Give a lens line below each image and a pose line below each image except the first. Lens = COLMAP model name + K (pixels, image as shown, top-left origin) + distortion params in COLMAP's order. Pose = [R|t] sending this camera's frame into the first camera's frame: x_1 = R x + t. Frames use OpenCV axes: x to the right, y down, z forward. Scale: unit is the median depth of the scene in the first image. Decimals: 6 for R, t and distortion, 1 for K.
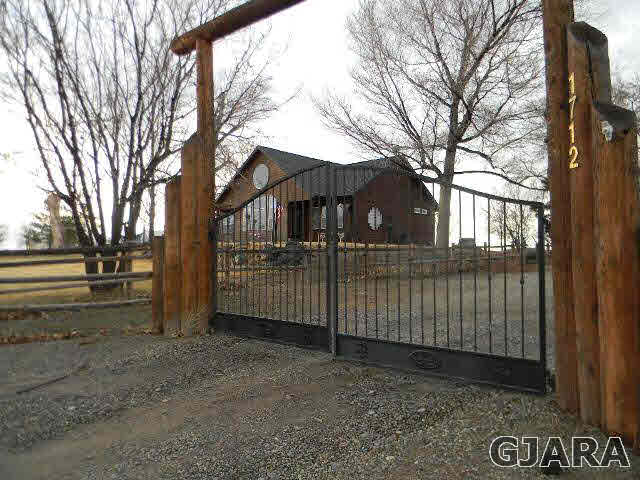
lens RADIAL K [[520.1, 0, 316.7], [0, 520.1, 244.1], [0, 0, 1]] dist [0.012838, -0.015849]
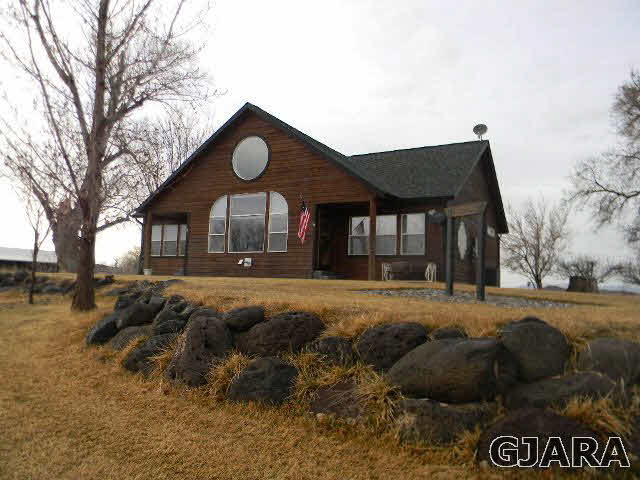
lens RADIAL K [[520.1, 0, 316.7], [0, 520.1, 244.1], [0, 0, 1]] dist [0.012838, -0.015849]
pose [[0.958276, 0.041528, 0.282811, -0.370722], [-0.028130, 0.998288, -0.051275, -0.017224], [-0.284457, 0.041180, 0.957804, 0.844388]]
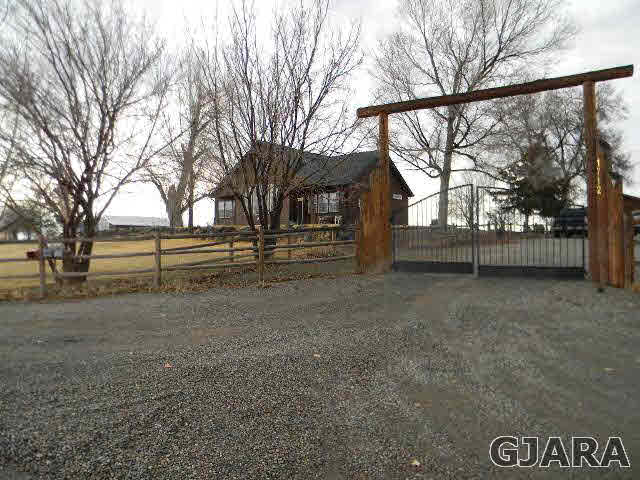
lens RADIAL K [[520.1, 0, 316.7], [0, 520.1, 244.1], [0, 0, 1]] dist [0.012838, -0.015849]
pose [[0.992512, -0.016093, 0.121086, -0.236960], [0.012067, 0.999352, 0.033906, 0.001728], [-0.121553, -0.032191, 0.992063, -0.279655]]
